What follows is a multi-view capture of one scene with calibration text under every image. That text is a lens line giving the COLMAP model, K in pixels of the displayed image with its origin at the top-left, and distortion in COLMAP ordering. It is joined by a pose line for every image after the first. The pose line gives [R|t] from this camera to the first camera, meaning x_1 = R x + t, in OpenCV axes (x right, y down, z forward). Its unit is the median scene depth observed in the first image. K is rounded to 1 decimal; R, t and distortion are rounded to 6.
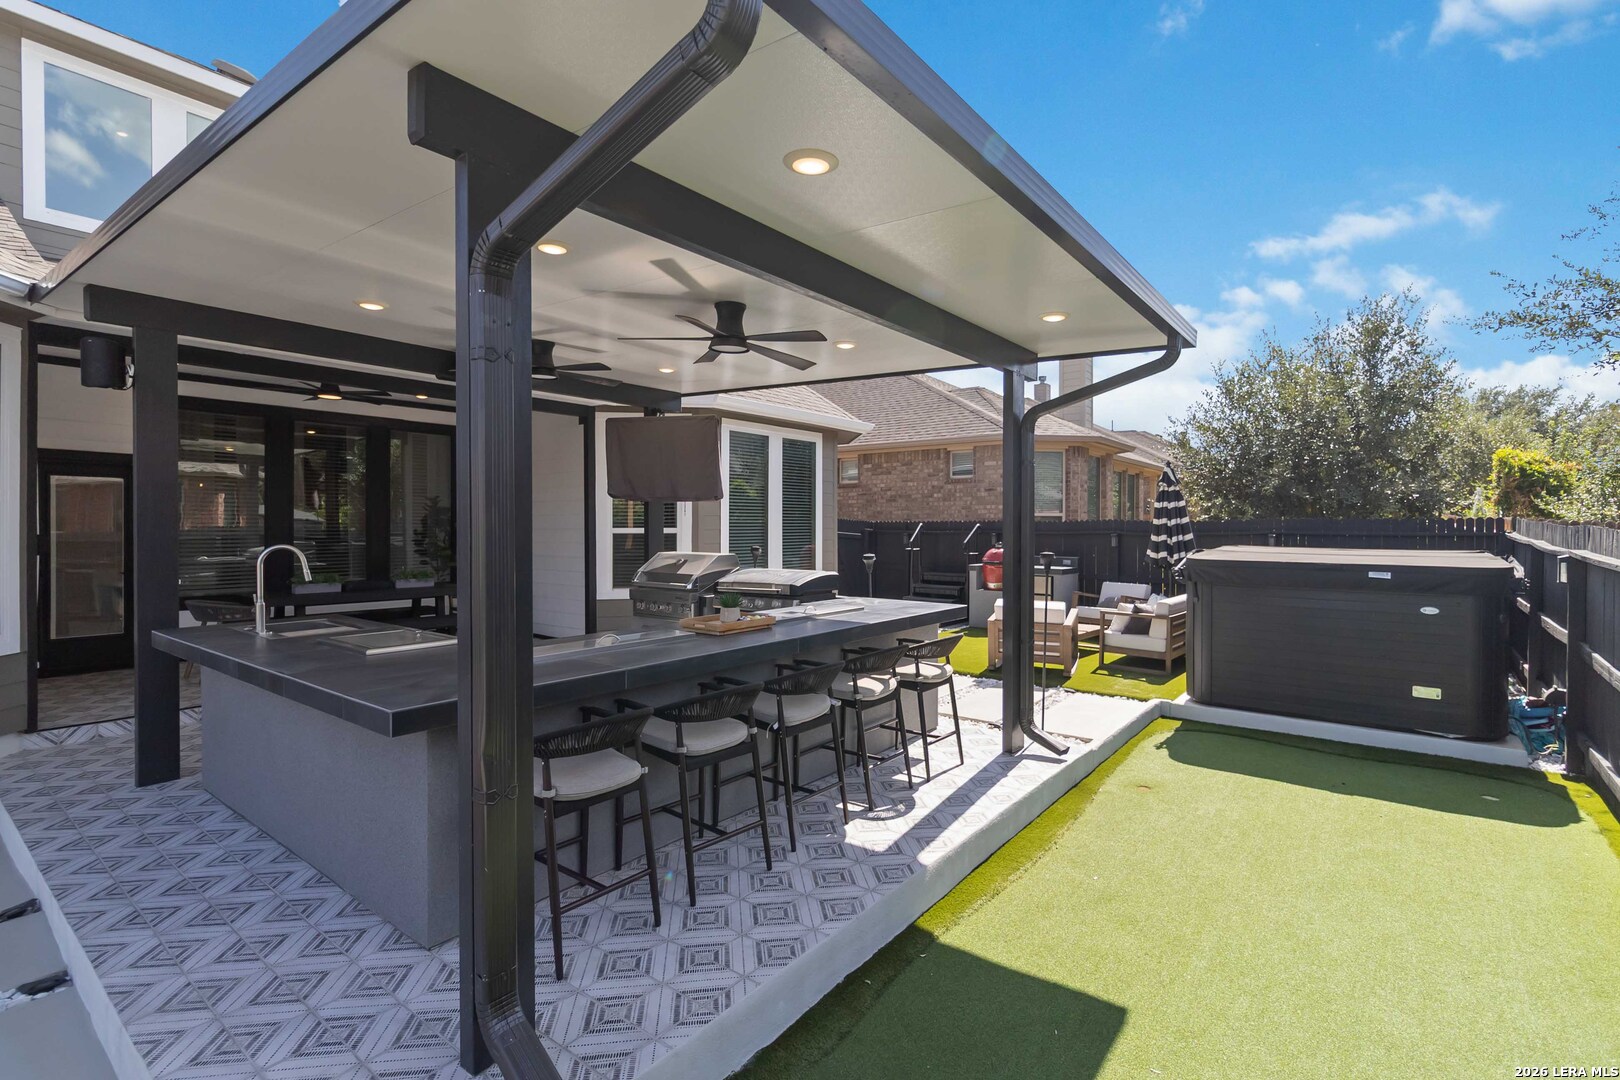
lens RADIAL K [[773.9, 0, 815.5], [0, 773.9, 540.5], [0, 0, 1]] dist [0.002451, 0.000448]
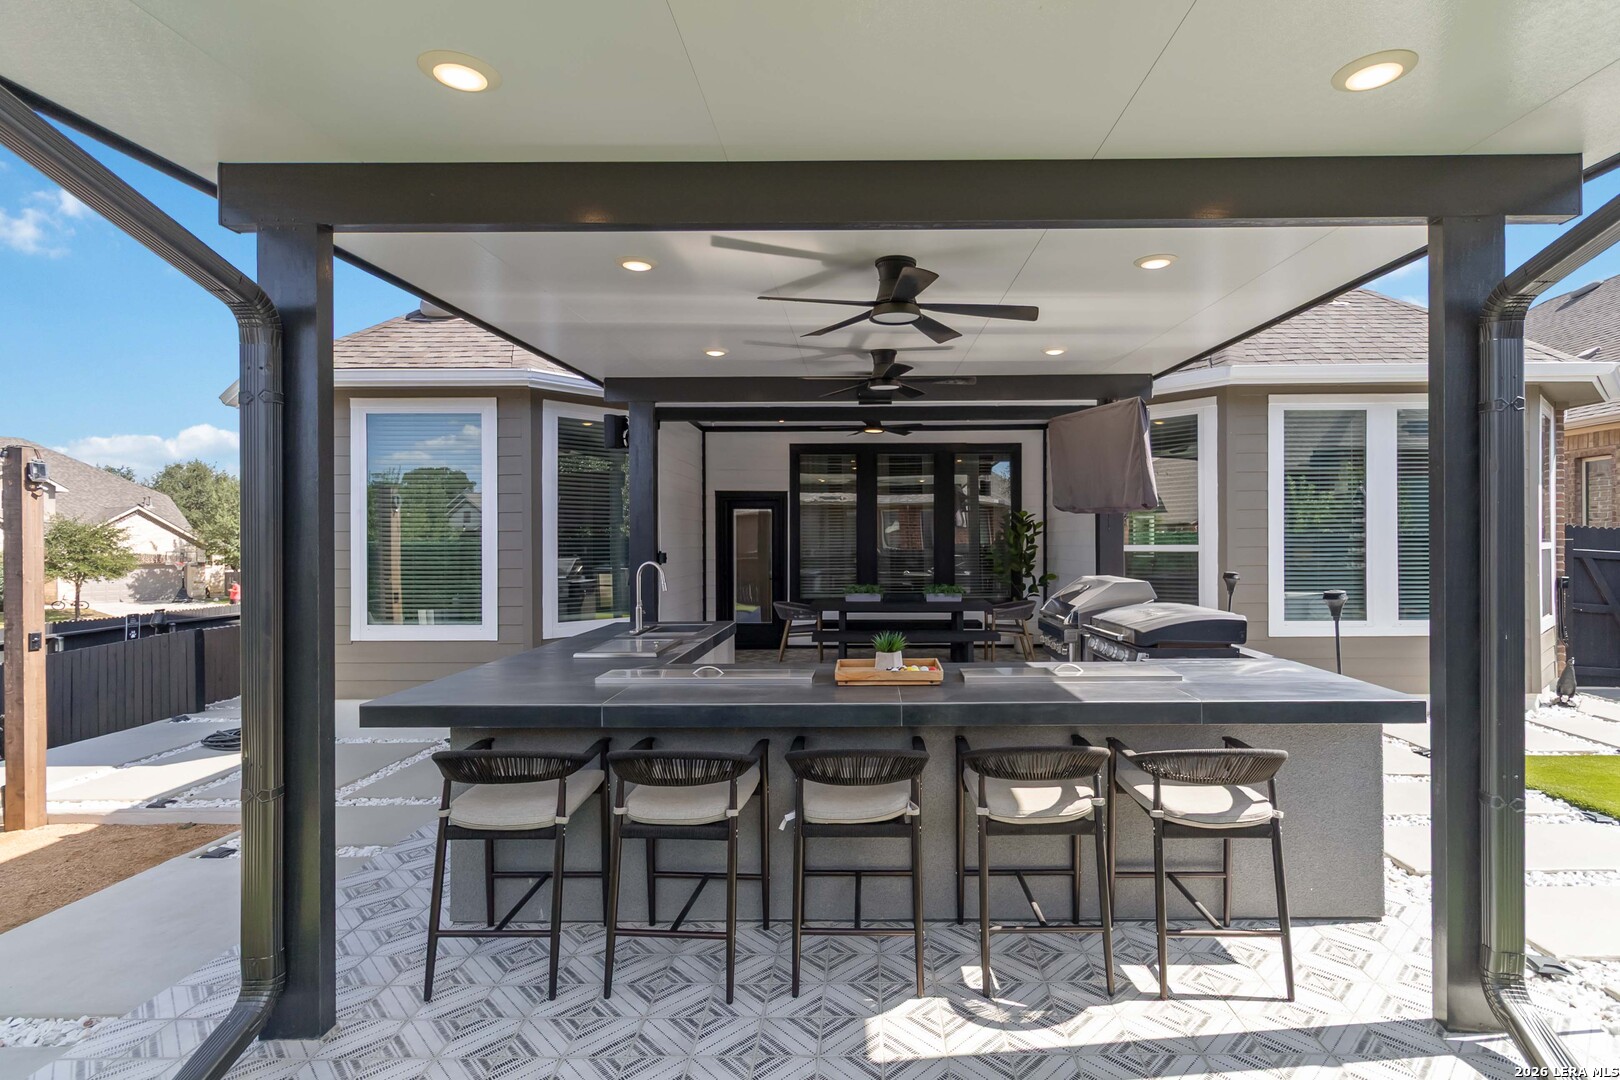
lens RADIAL K [[773.9, 0, 815.5], [0, 773.9, 540.5], [0, 0, 1]] dist [0.002451, 0.000448]
pose [[0.600536, -0.005331, -0.799580, 0.429880], [-0.010670, 0.999835, -0.014680, -0.009904], [0.799526, 0.017348, 0.600381, 0.439332]]
